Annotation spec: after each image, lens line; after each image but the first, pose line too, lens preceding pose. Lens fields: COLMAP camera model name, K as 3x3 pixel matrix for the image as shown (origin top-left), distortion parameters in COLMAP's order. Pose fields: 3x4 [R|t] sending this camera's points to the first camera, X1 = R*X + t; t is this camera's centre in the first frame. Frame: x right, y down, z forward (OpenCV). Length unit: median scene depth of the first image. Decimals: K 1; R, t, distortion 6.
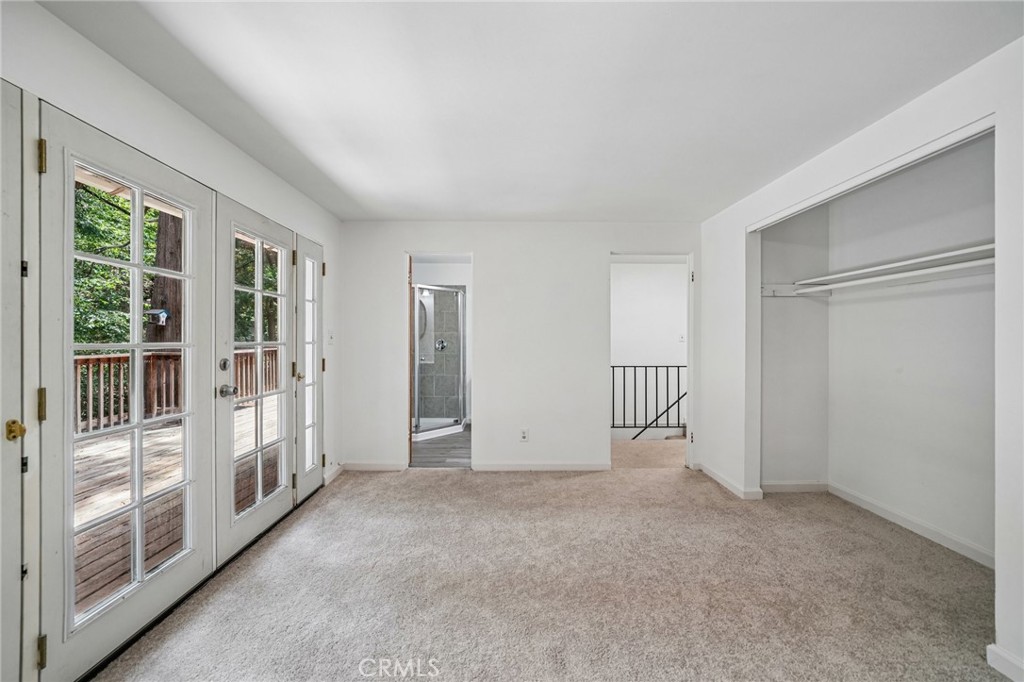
lens RADIAL K [[382.6, 0, 512.0], [0, 382.6, 341.0], [0, 0, 1]] dist [0.000294, 0.000125]
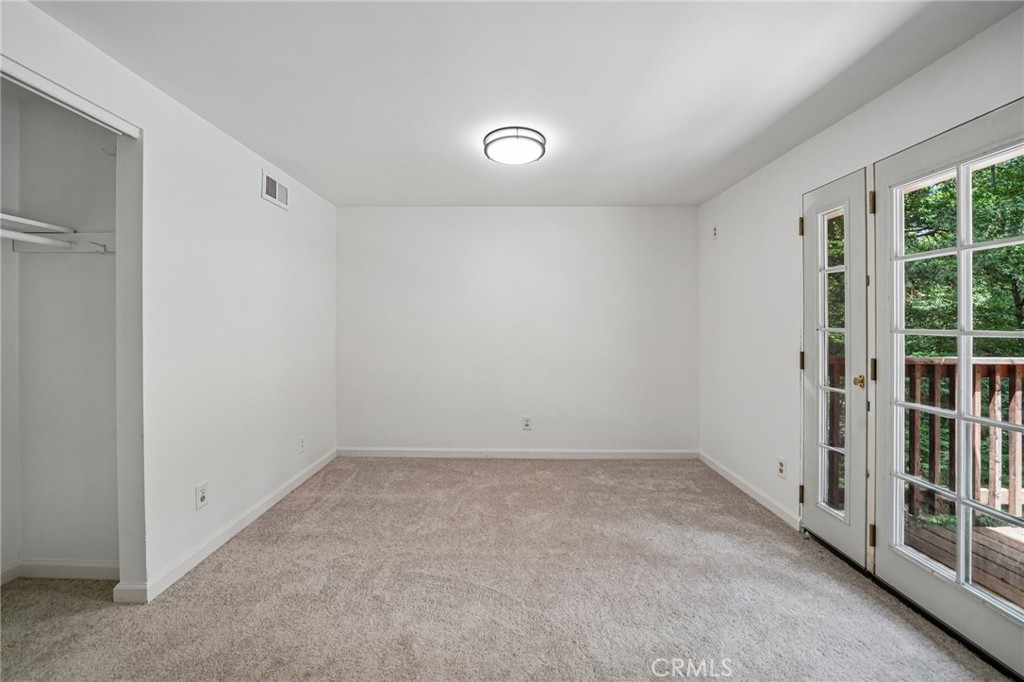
lens RADIAL K [[381.6, 0, 506.9], [0, 381.6, 320.6], [0, 0, 1]] dist [-0.011252, 0.000129]
pose [[-0.999773, -0.001431, 0.021258, 0.072133], [-0.001539, 0.999986, -0.005057, -0.004816], [-0.021251, -0.005089, -0.999761, 1.205566]]
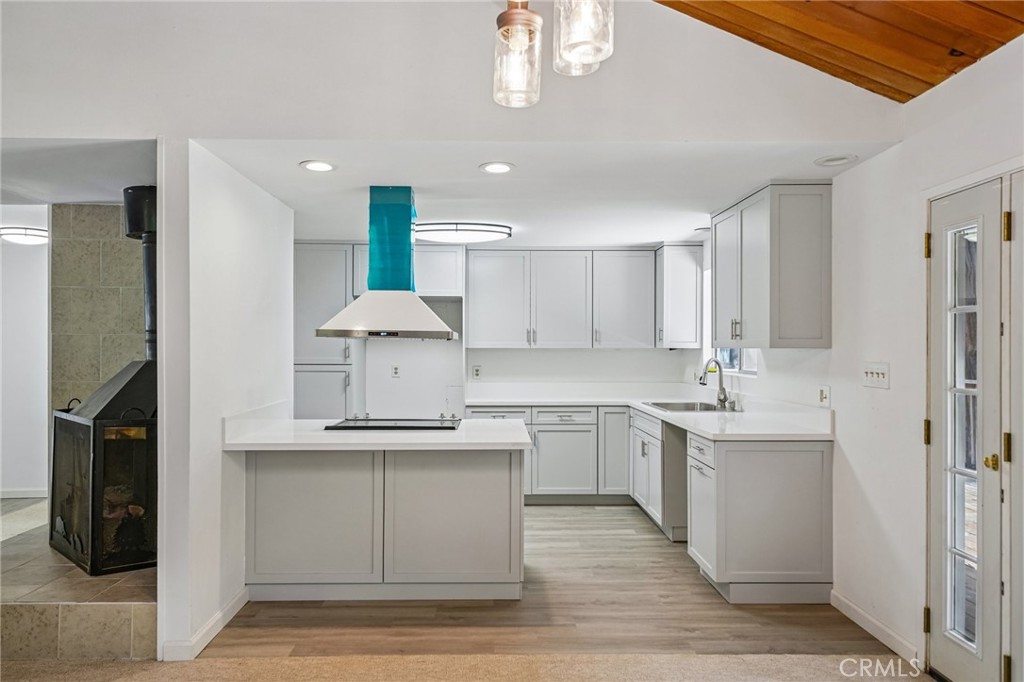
lens RADIAL K [[689.8, 0, 509.8], [0, 689.8, 349.9], [0, 0, 1]] dist [0.043932, -0.000722]
pose [[-0.999930, -0.007602, -0.009017, 0.109651], [-0.007641, 0.999961, 0.004315, -0.053432], [0.008983, 0.004383, -0.999950, 1.466503]]
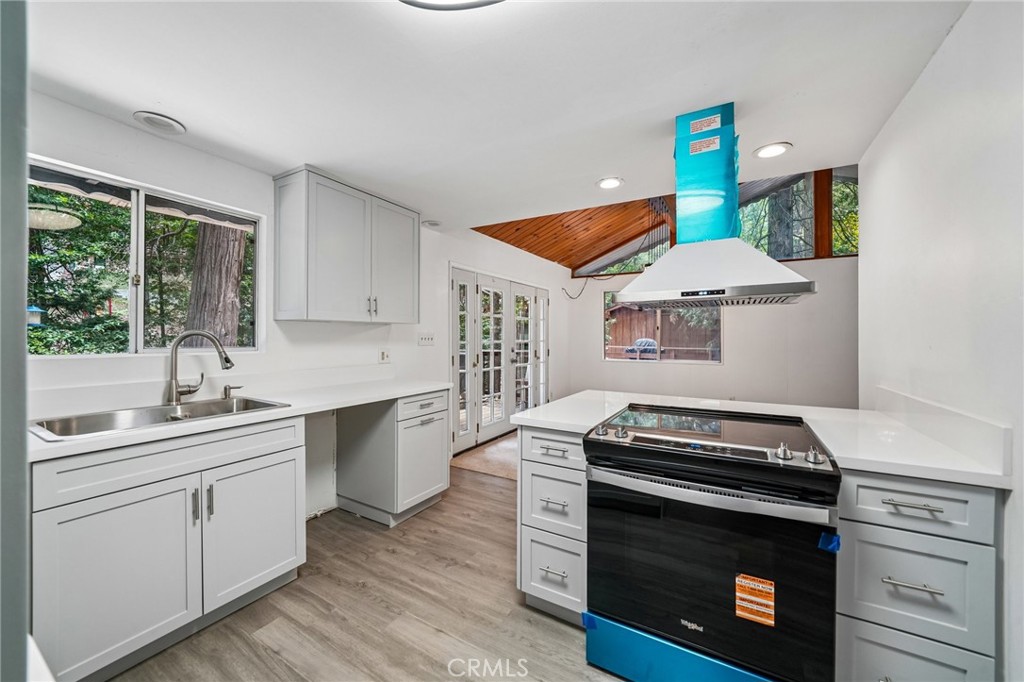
lens RADIAL K [[384.8, 0, 510.4], [0, 384.8, 333.2], [0, 0, 1]] dist [-0.013656, -0.000115]
pose [[0.853891, -0.008333, -0.520384, 0.427055], [0.001102, 0.999899, -0.014205, -0.008737], [0.520450, 0.011556, 0.853814, -0.913888]]
